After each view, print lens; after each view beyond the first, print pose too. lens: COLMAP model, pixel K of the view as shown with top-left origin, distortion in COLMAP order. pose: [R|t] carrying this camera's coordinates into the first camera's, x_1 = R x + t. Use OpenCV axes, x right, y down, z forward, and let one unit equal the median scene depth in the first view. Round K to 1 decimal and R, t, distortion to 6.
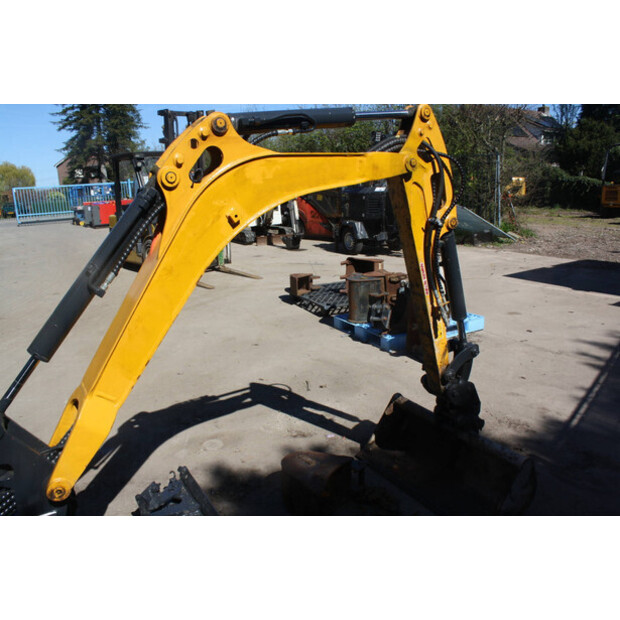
lens RADIAL K [[512.9, 0, 308.9], [0, 512.9, 329.8], [0, 0, 1]] dist [-0.186124, 0.150003]
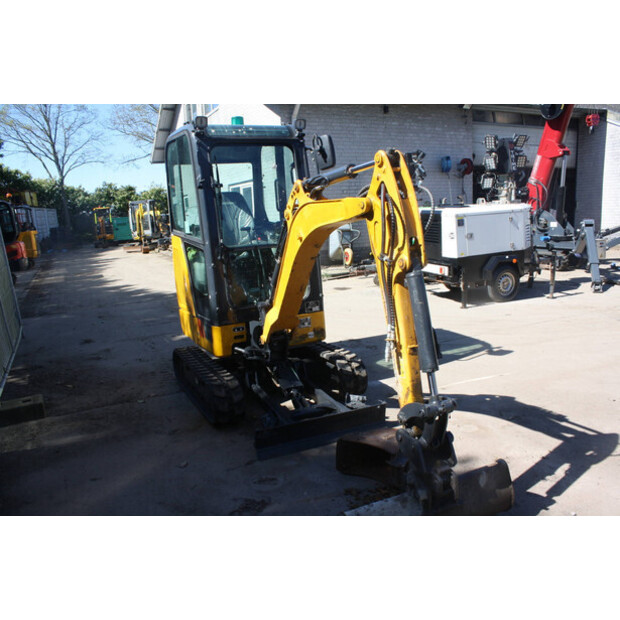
lens RADIAL K [[512.9, 0, 308.9], [0, 512.9, 329.8], [0, 0, 1]] dist [-0.186124, 0.150003]
pose [[-0.094718, 0.265747, -0.959378, 0.819809], [-0.228647, 0.932140, 0.280776, -0.208352], [0.968891, 0.245954, -0.027528, 0.558464]]
